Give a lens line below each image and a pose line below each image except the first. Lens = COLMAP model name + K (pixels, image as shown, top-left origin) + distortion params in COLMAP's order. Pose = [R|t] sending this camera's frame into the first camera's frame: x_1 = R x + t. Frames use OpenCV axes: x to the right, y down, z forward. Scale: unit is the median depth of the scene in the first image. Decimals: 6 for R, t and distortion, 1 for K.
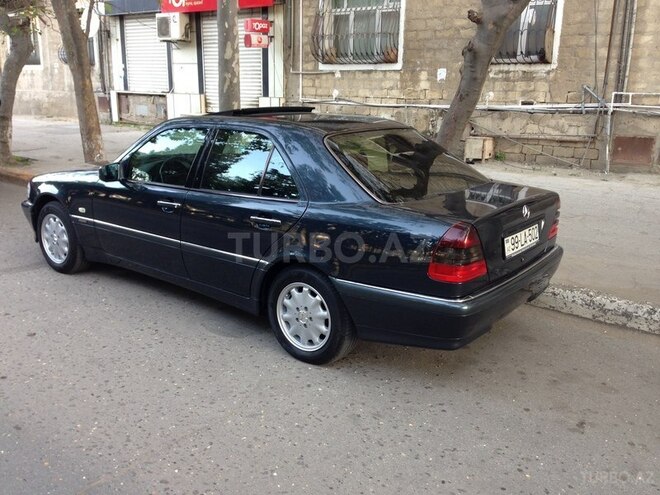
lens RADIAL K [[631.3, 0, 330.0], [0, 631.3, 247.5], [0, 0, 1]] dist [0.146300, -0.243579]
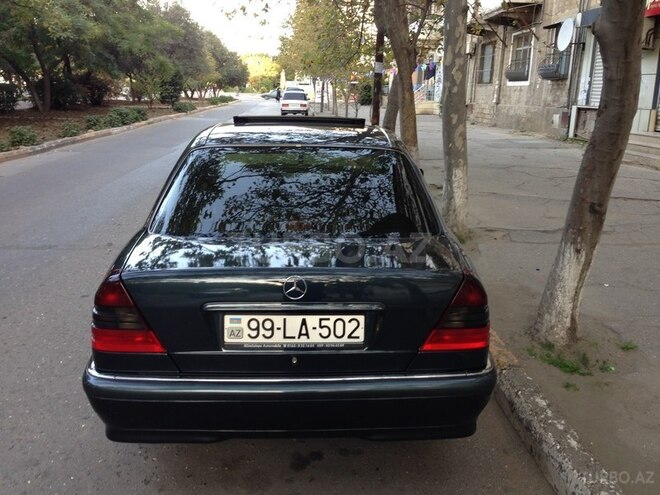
lens RADIAL K [[631.3, 0, 330.0], [0, 631.3, 247.5], [0, 0, 1]] dist [0.146300, -0.243579]
pose [[0.652994, 0.179161, -0.735867, 0.160581], [-0.197656, 0.978259, 0.062780, -0.028705], [0.731117, 0.104454, 0.674209, 0.122892]]
